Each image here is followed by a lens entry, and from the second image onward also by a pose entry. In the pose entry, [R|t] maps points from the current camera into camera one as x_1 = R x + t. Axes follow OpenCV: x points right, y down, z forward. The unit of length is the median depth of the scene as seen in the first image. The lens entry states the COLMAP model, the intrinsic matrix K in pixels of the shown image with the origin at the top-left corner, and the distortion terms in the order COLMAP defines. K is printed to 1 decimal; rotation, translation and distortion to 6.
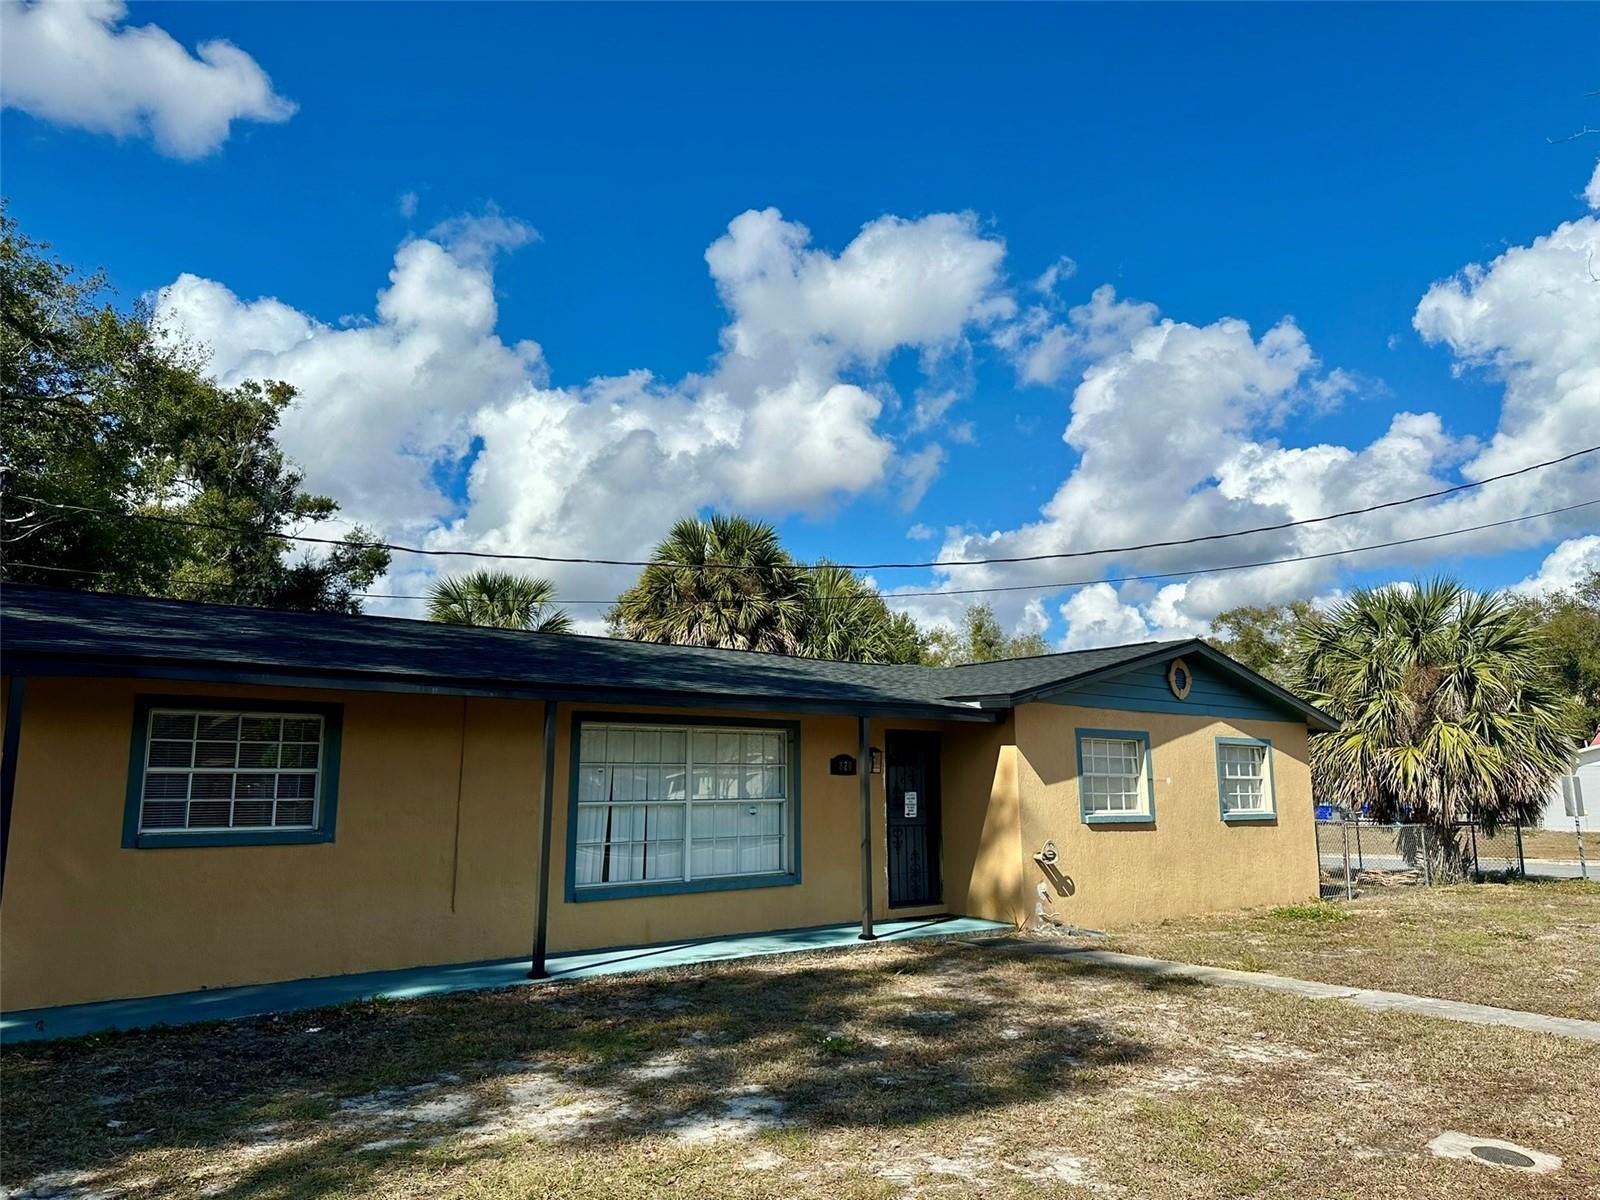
lens RADIAL K [[1110.3, 0, 800.4], [0, 1110.3, 588.7], [0, 0, 1]] dist [0.140449, -0.248773]
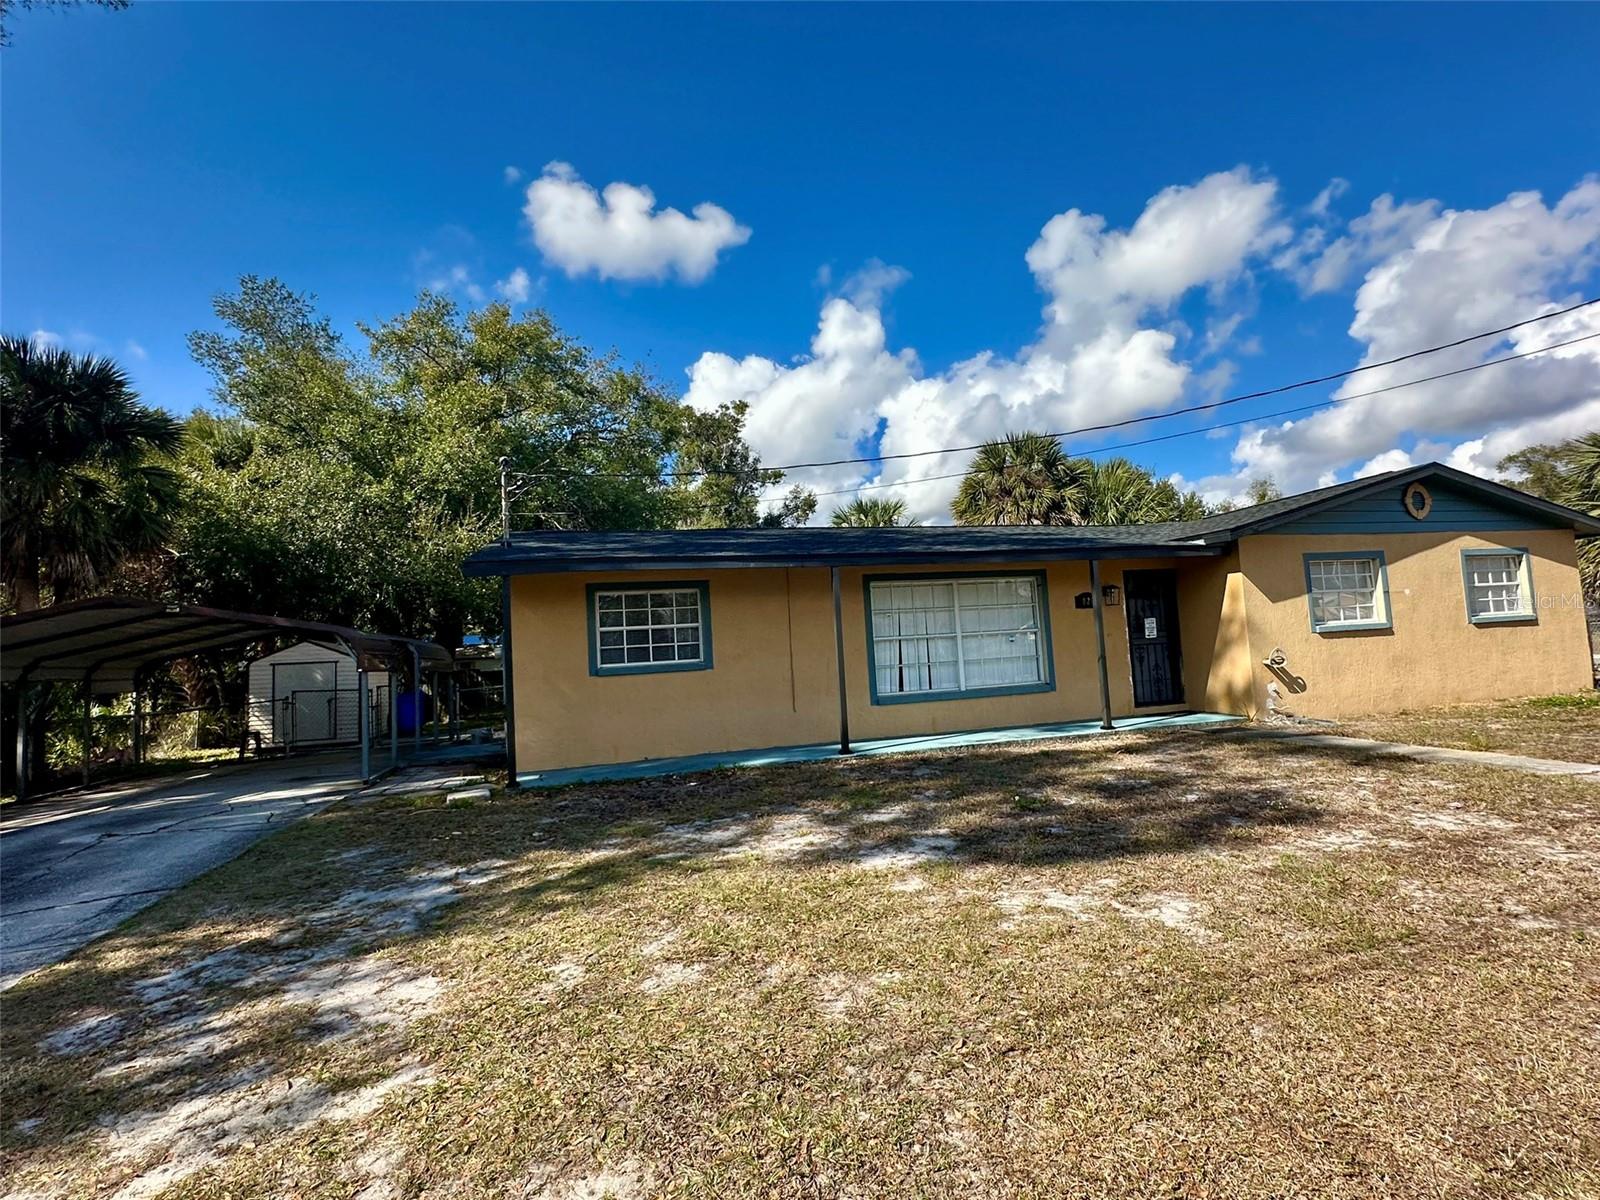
lens RADIAL K [[748.1, 0, 800.0], [0, 748.1, 600.0], [0, 0, 1]] dist [0.001834, -0.000232]
pose [[0.911802, -0.080135, -0.402736, 0.081036], [0.127038, 0.987707, 0.091087, 0.036190], [0.390486, -0.134216, 0.910773, 0.085203]]
